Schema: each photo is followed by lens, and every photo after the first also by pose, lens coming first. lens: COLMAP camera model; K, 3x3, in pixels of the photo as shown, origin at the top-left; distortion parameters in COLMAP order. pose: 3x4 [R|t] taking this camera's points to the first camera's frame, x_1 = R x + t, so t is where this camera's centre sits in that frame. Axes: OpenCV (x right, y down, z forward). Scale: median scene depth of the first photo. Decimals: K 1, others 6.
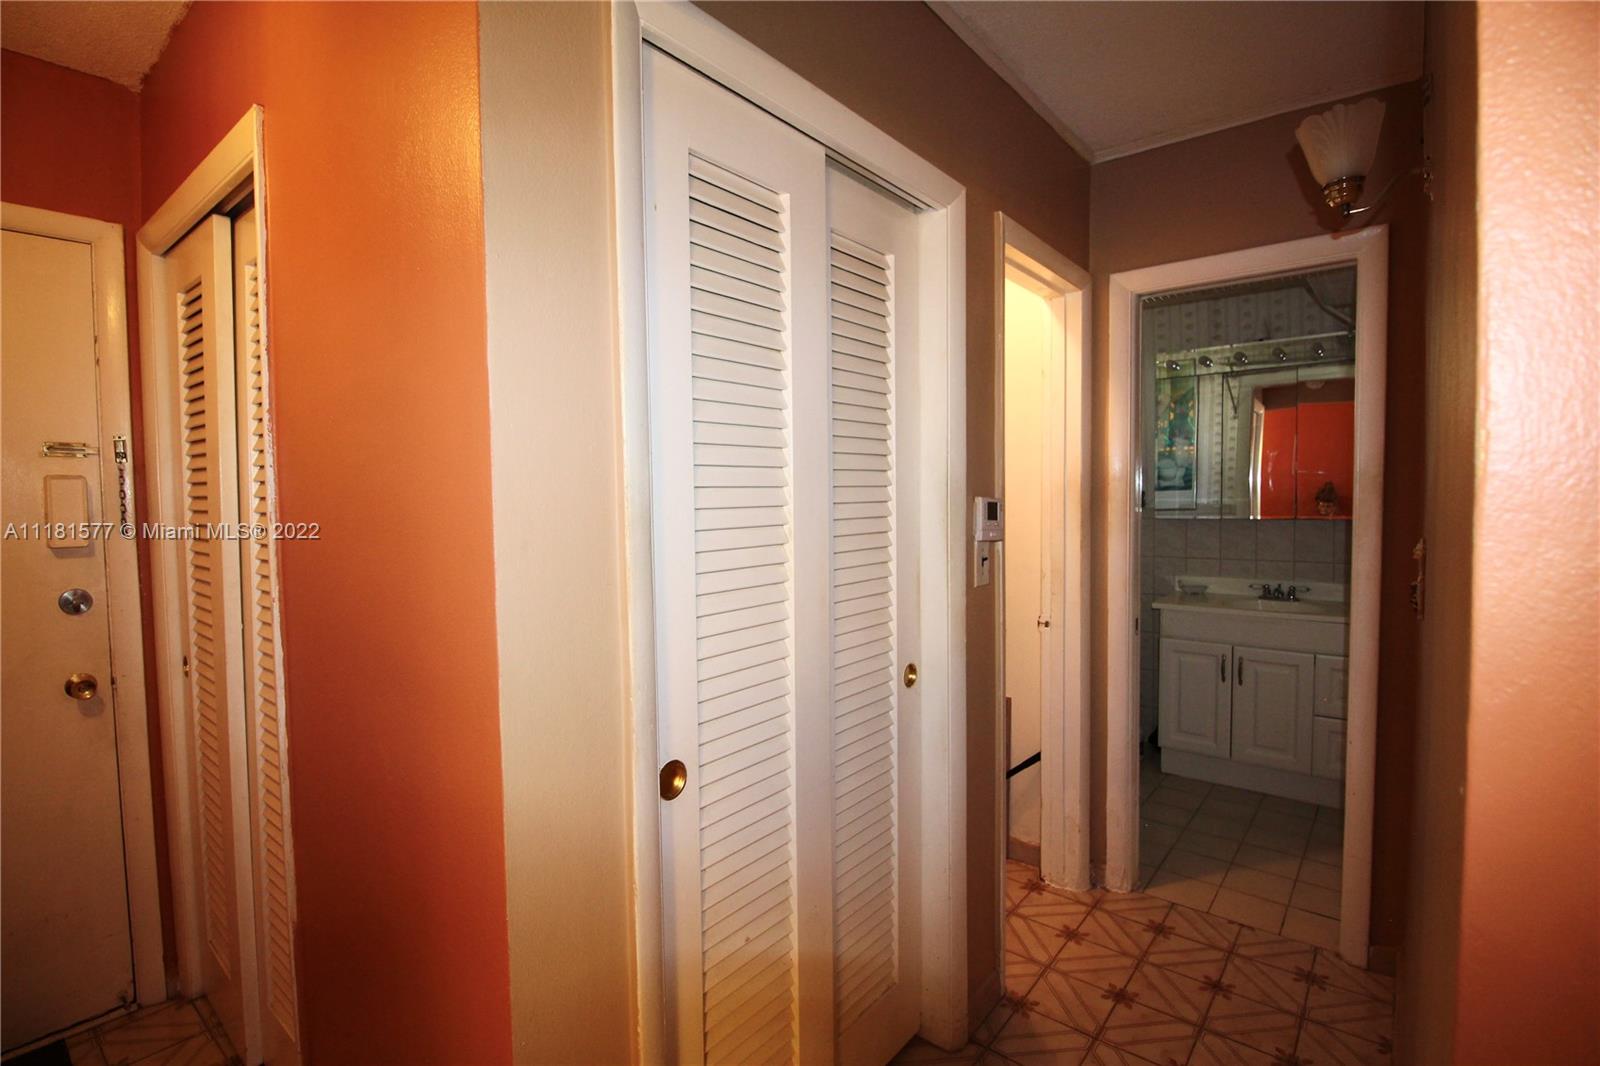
lens RADIAL K [[745.1, 0, 807.7], [0, 745.1, 523.0], [0, 0, 1]] dist [-0.012846, -0.004844]
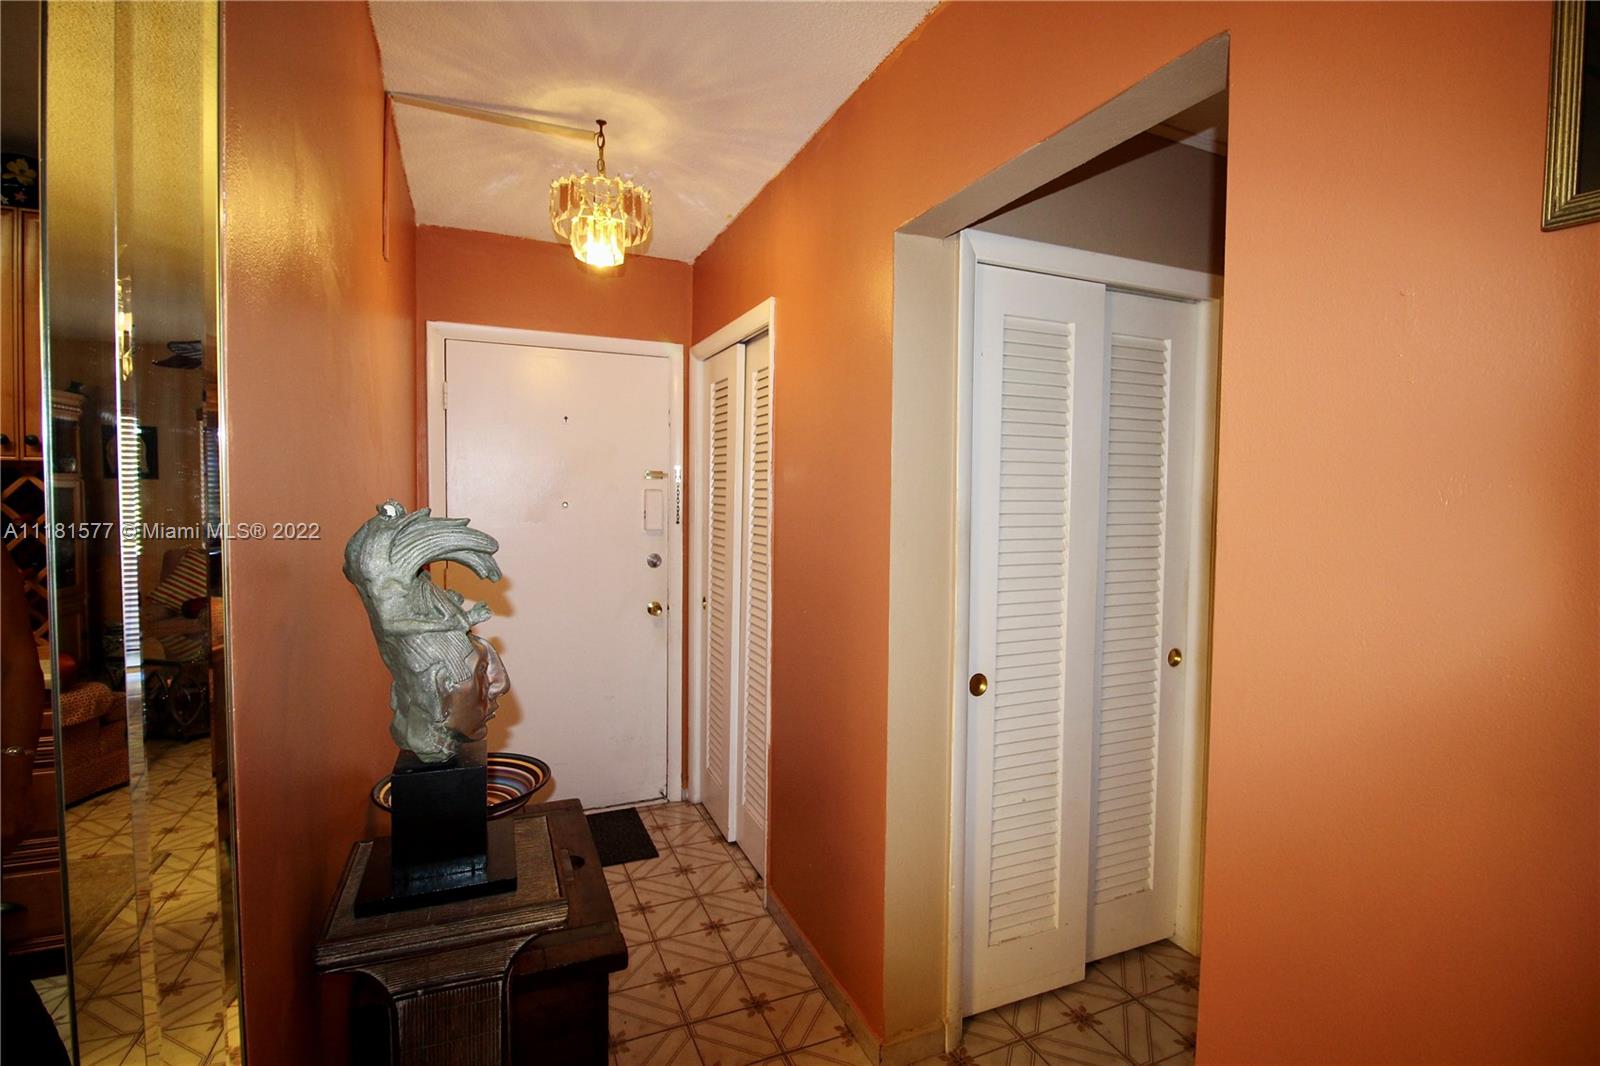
lens RADIAL K [[745.1, 0, 799.2], [0, 745.1, 528.1], [0, 0, 1]] dist [-0.012846, -0.004844]
pose [[0.883075, 0.044492, -0.467118, 0.164689], [-0.040096, 0.999008, 0.019354, -0.022048], [0.467516, 0.001638, 0.883983, -0.488999]]
